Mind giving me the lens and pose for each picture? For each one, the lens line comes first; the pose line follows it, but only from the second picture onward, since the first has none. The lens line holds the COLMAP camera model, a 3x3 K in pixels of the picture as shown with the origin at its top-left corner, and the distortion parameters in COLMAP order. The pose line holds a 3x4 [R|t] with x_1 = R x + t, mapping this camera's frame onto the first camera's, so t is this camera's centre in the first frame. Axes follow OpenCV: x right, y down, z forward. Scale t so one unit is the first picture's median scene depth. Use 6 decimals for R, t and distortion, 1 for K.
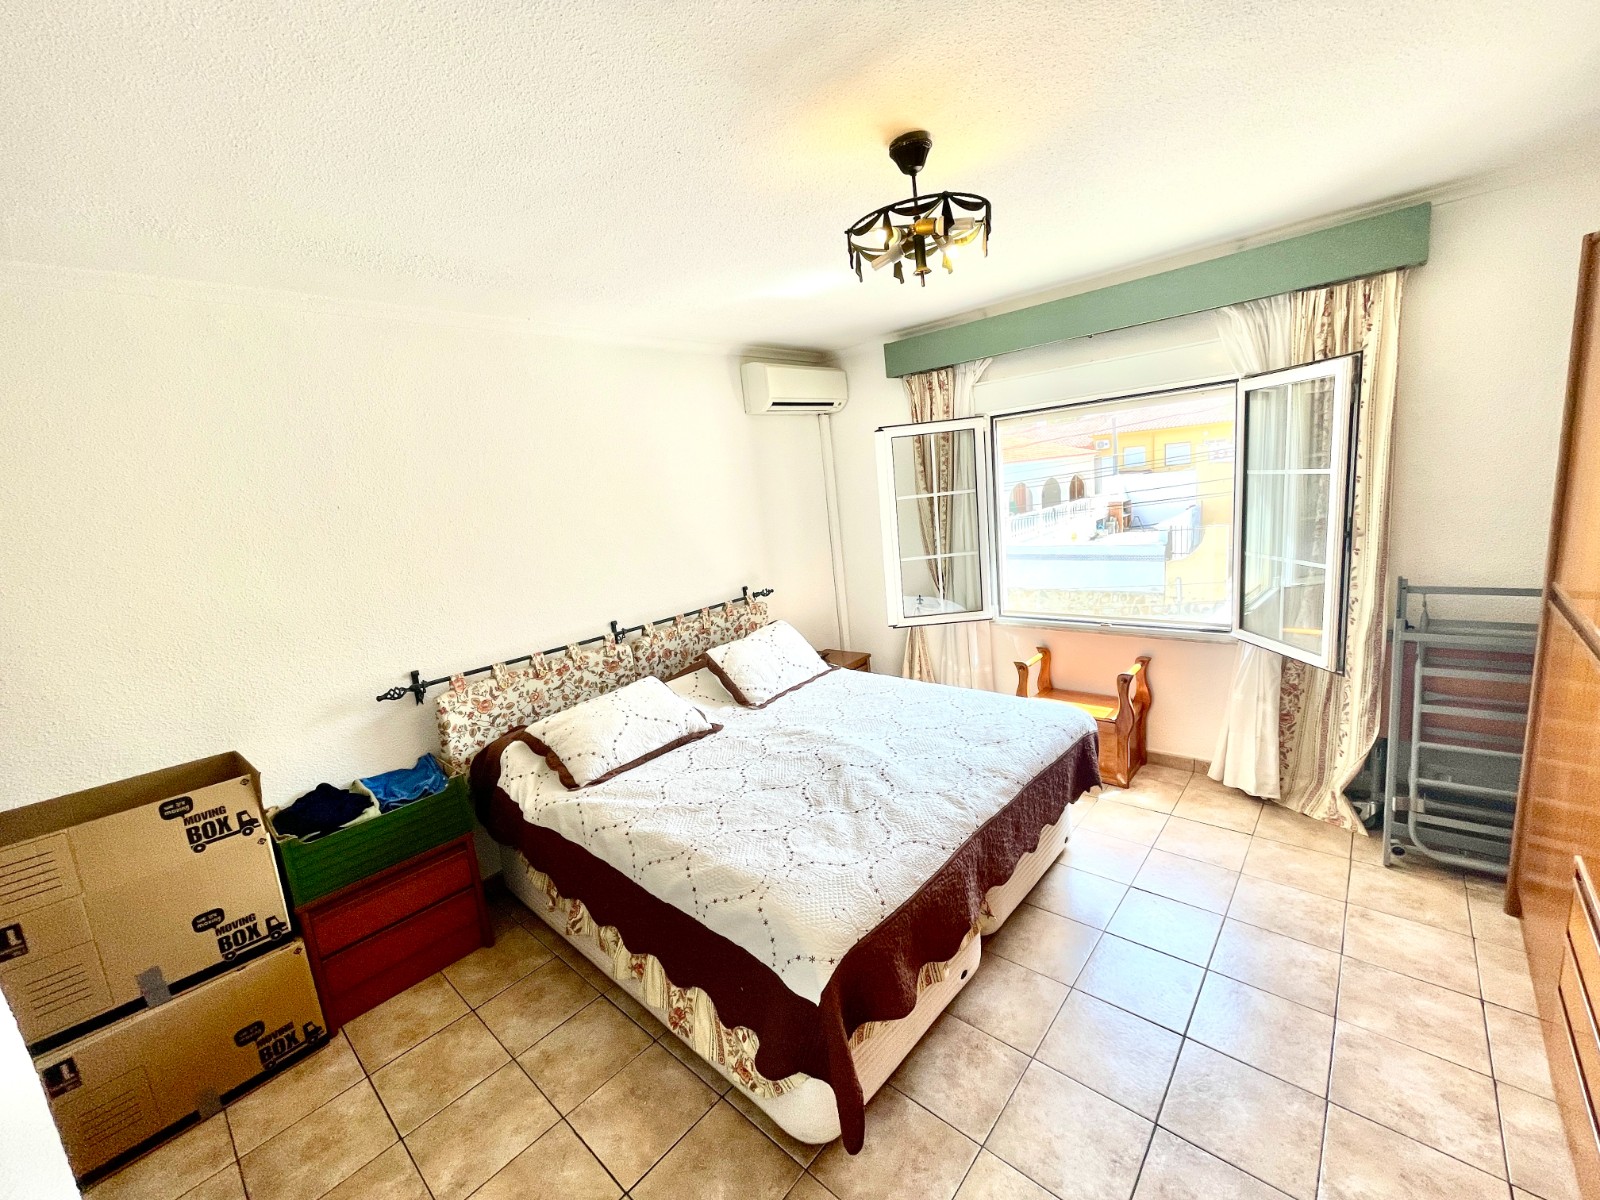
lens RADIAL K [[644.9, 0, 795.0], [0, 644.9, 600.5], [0, 0, 1]] dist [-0.002787, 0.000529]
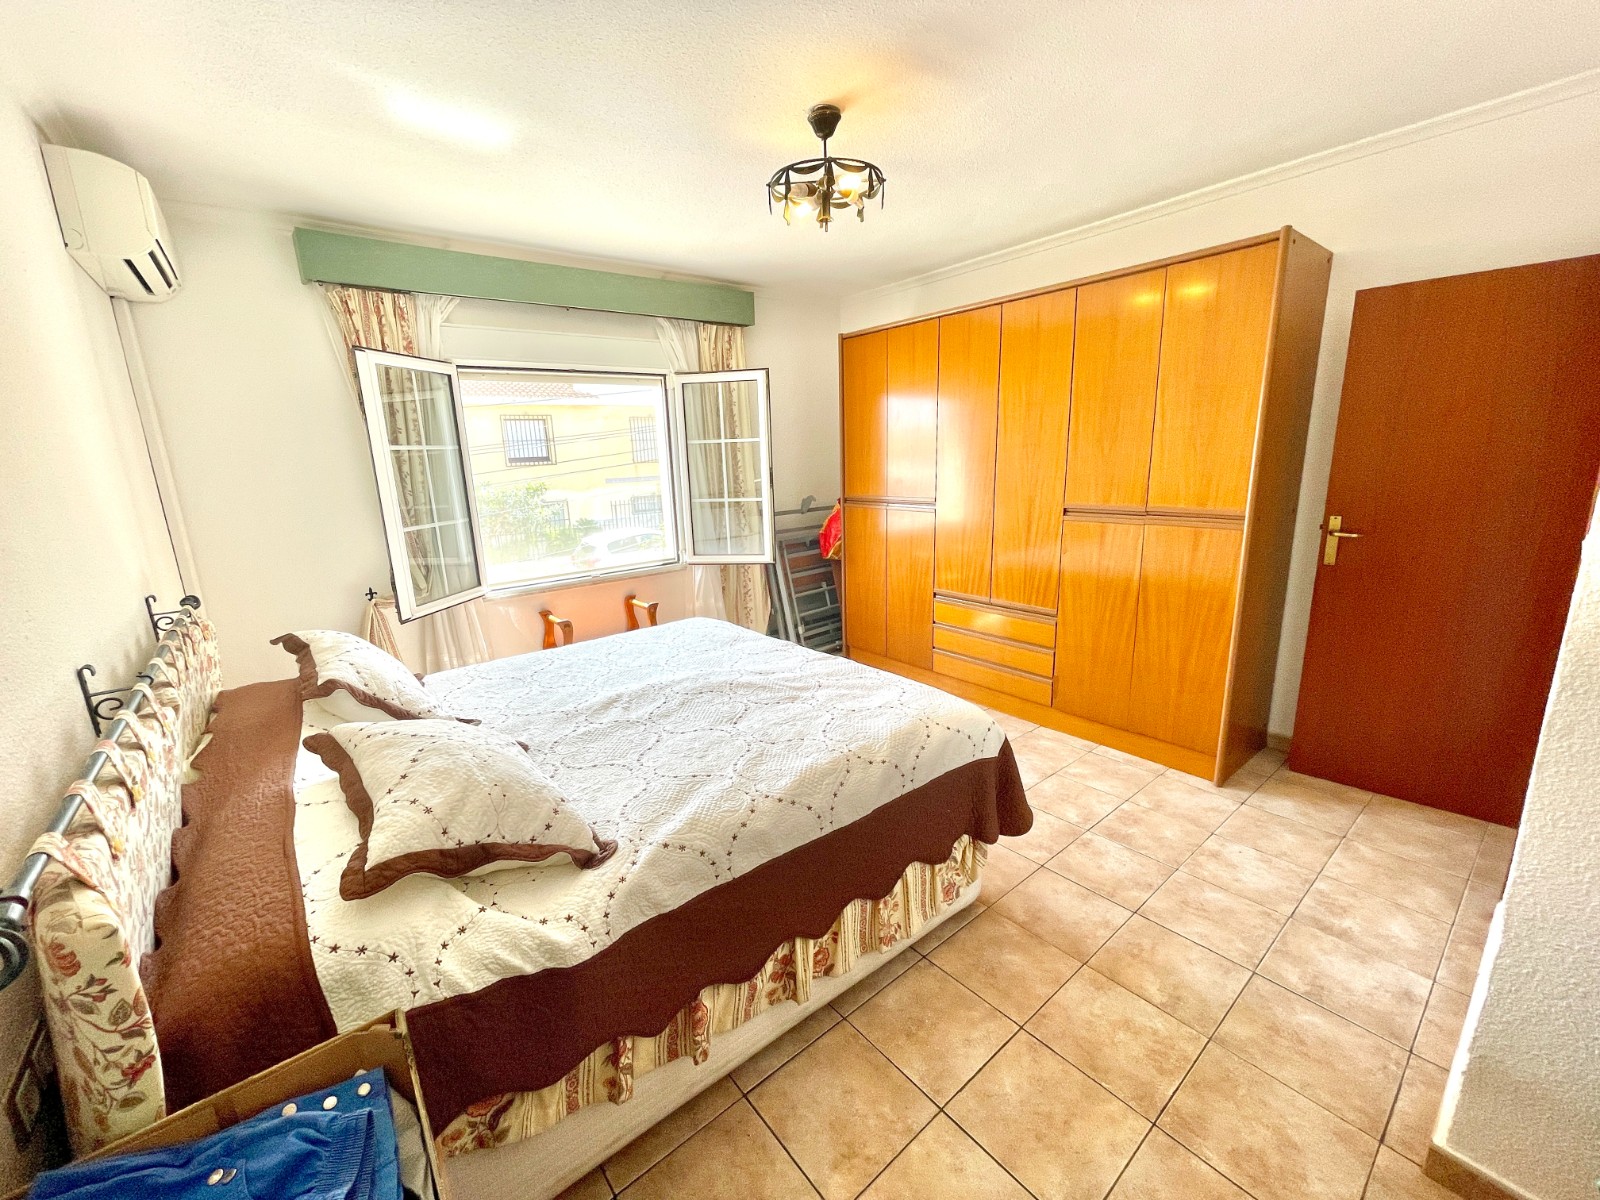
lens RADIAL K [[644.9, 0, 795.6], [0, 644.9, 597.8], [0, 0, 1]] dist [-0.002787, 0.000529]
pose [[0.154228, -0.129263, 0.979543, -0.794638], [0.204472, 0.974119, 0.096353, 0.055097], [-0.966646, 0.185429, 0.176667, 0.671491]]
